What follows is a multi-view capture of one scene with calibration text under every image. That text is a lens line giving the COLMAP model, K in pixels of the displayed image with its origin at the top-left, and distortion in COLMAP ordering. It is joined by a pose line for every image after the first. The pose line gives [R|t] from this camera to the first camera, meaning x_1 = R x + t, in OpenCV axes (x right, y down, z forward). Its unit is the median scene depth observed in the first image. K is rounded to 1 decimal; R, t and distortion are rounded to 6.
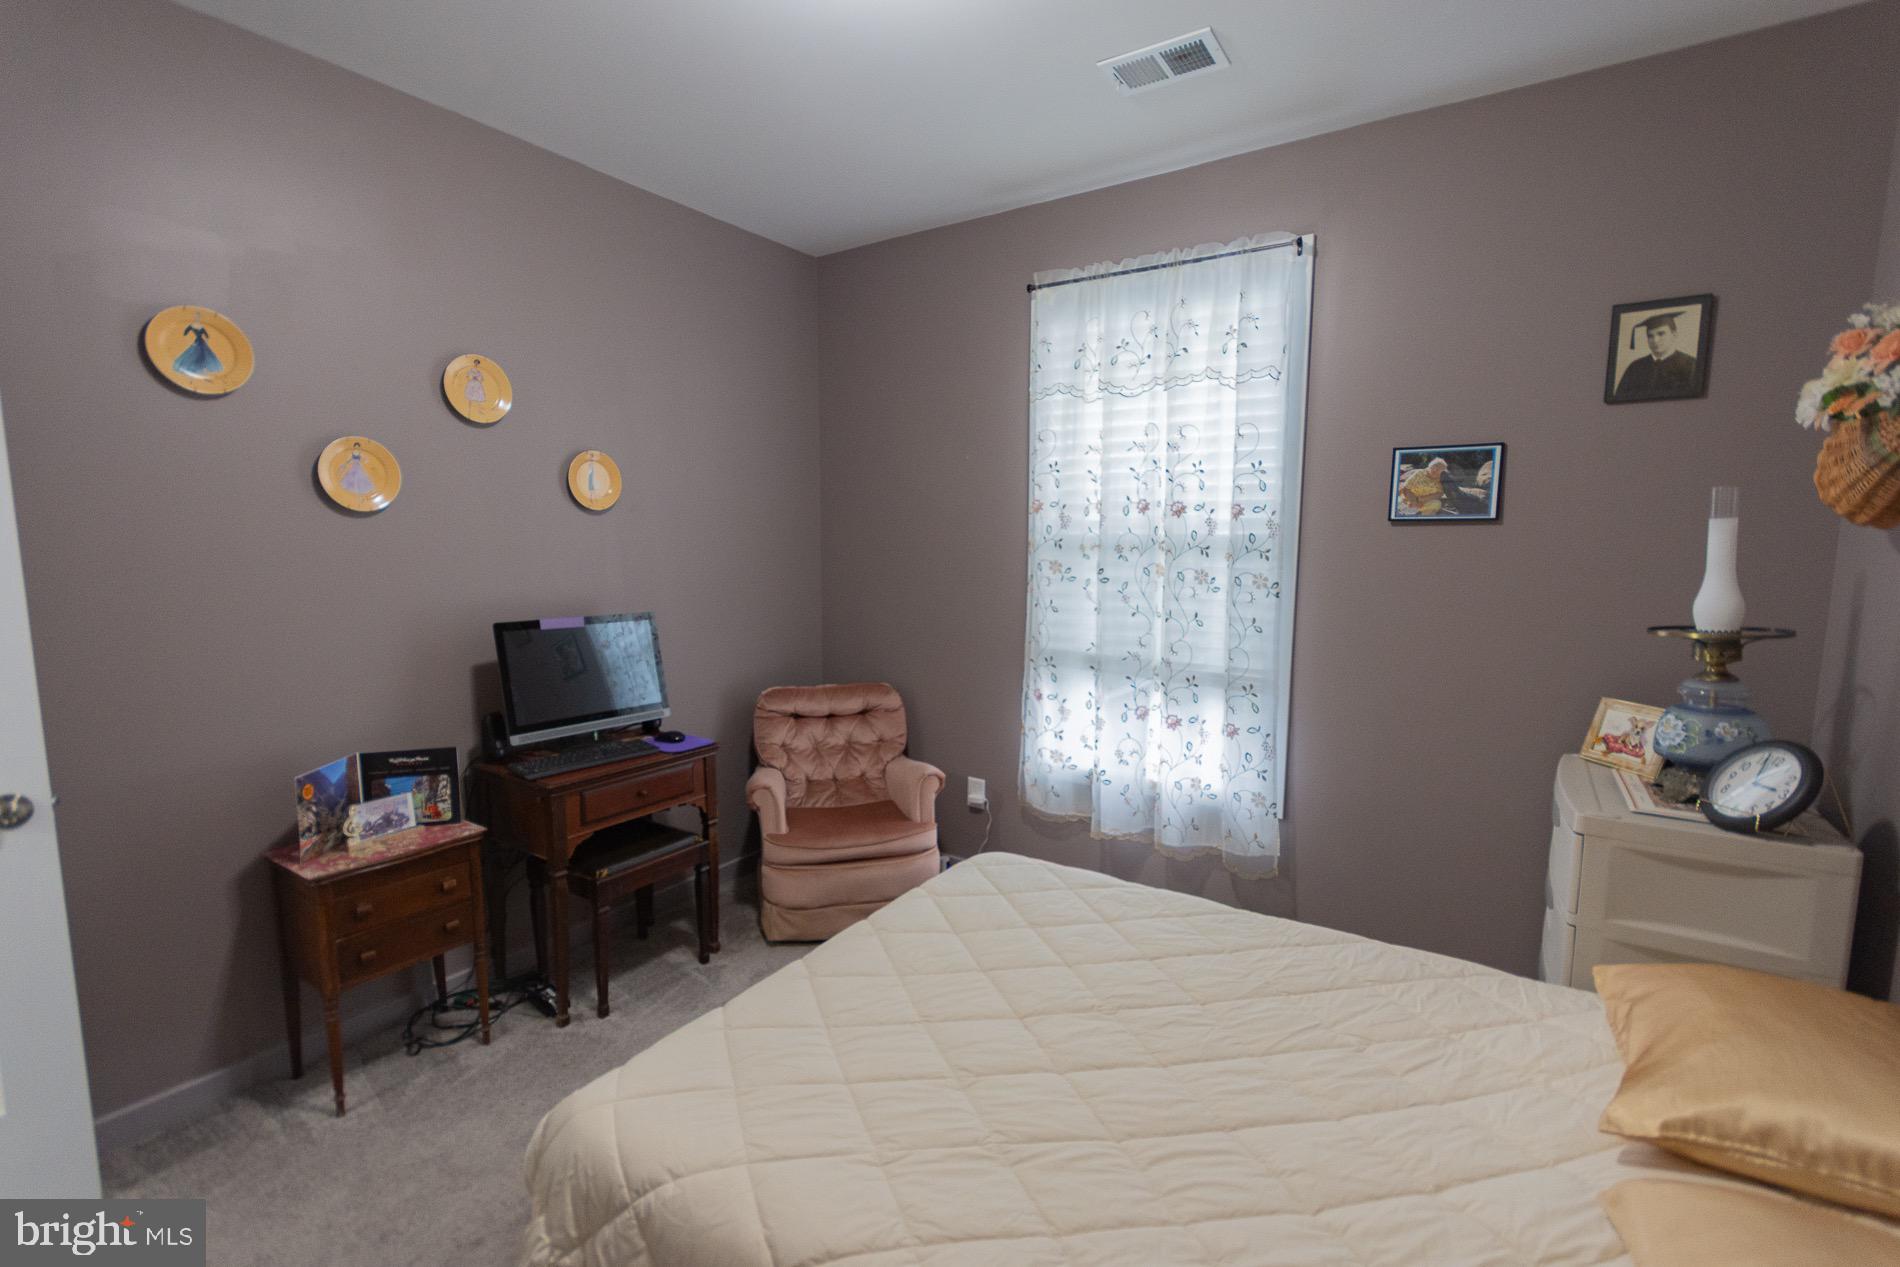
lens RADIAL K [[846.1, 0, 949.2], [0, 846.1, 642.2], [0, 0, 1]] dist [0.004685, 0.000535]
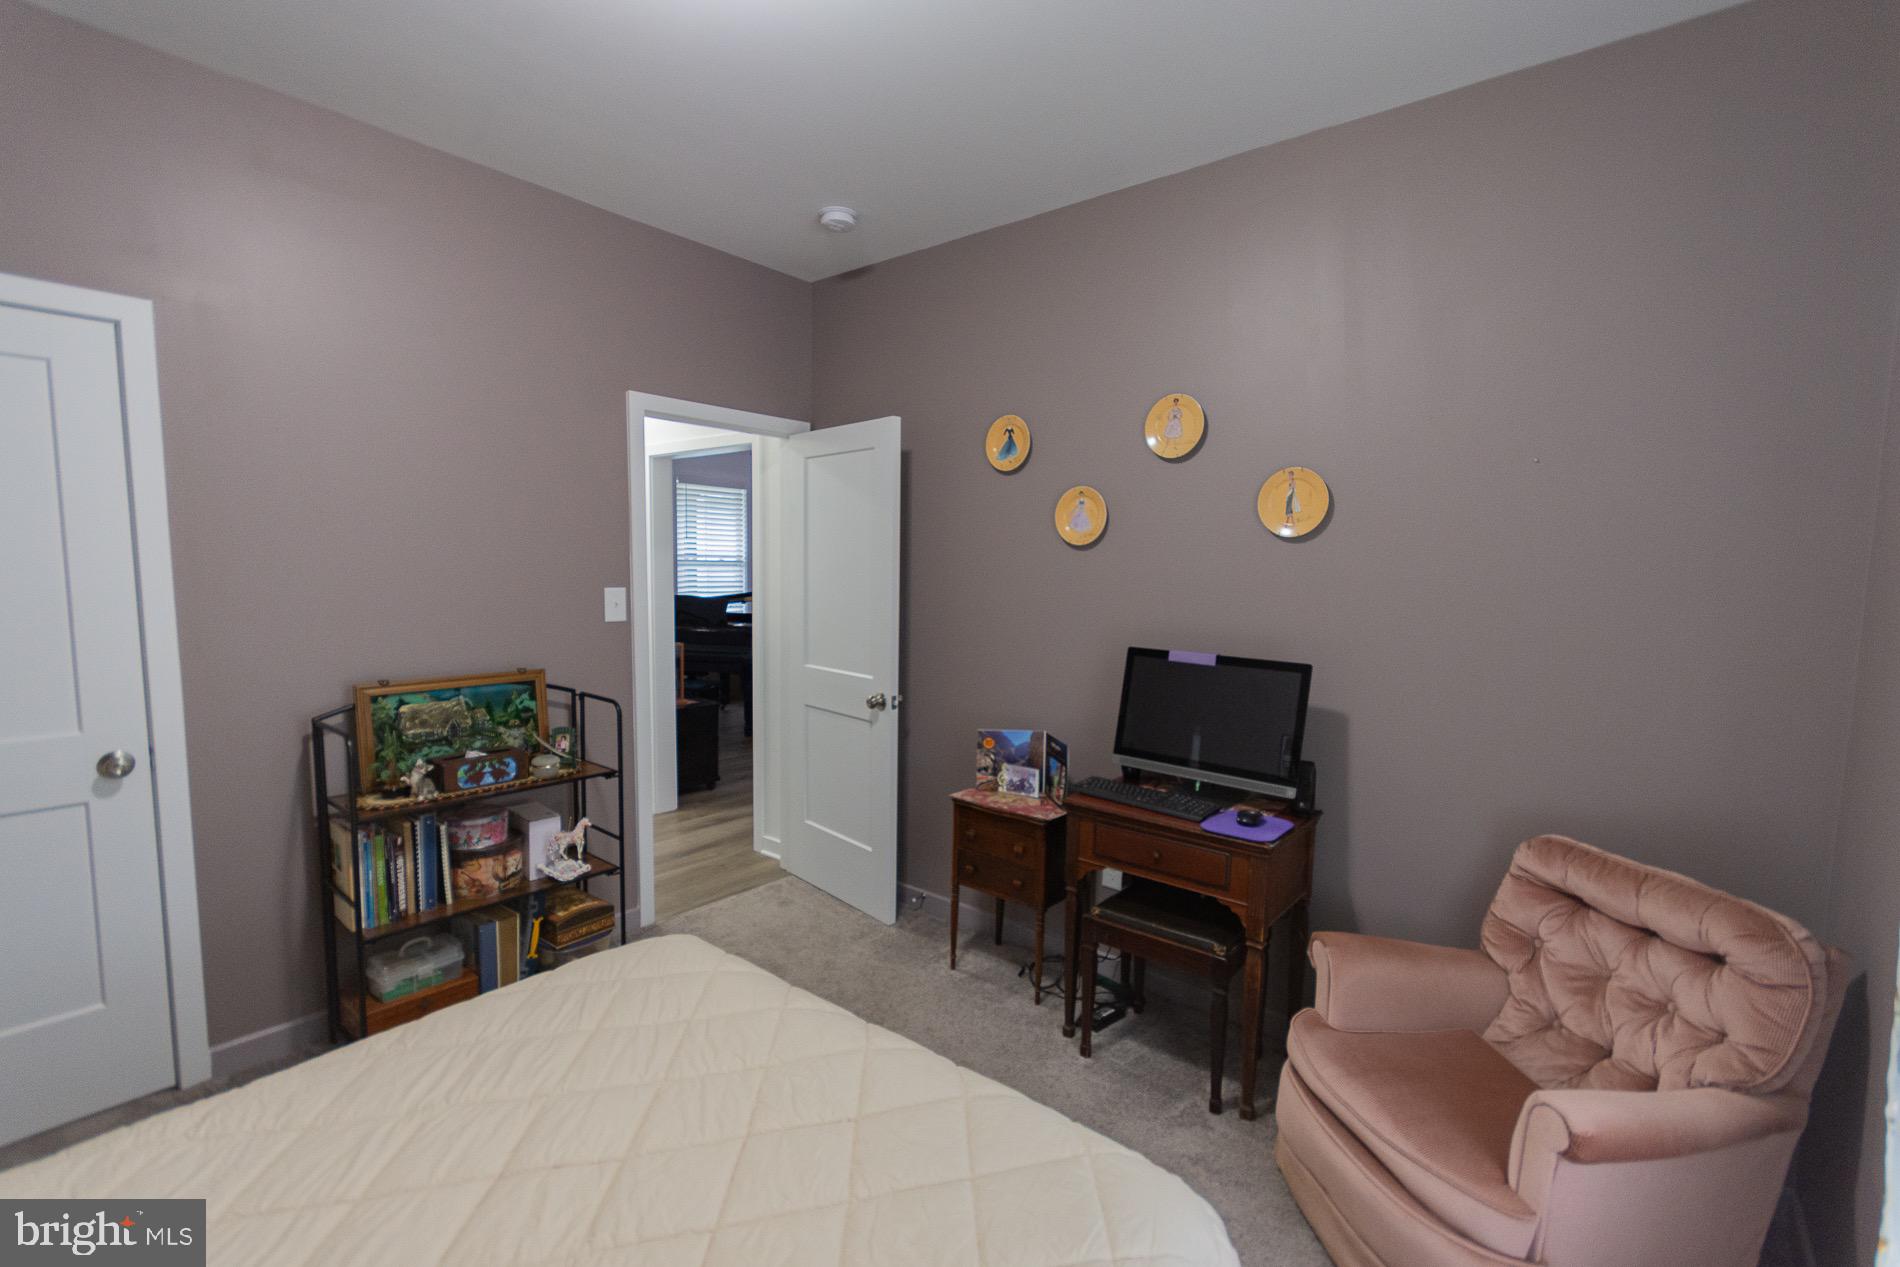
lens RADIAL K [[846.5, 0, 954.5], [0, 846.5, 626.0], [0, 0, 1]] dist [0.003078, 0.000345]
pose [[-0.096758, 0.086184, -0.991570, 0.594978], [-0.125027, 0.987300, 0.098013, -0.138859], [0.987424, 0.133456, -0.084754, 0.958944]]
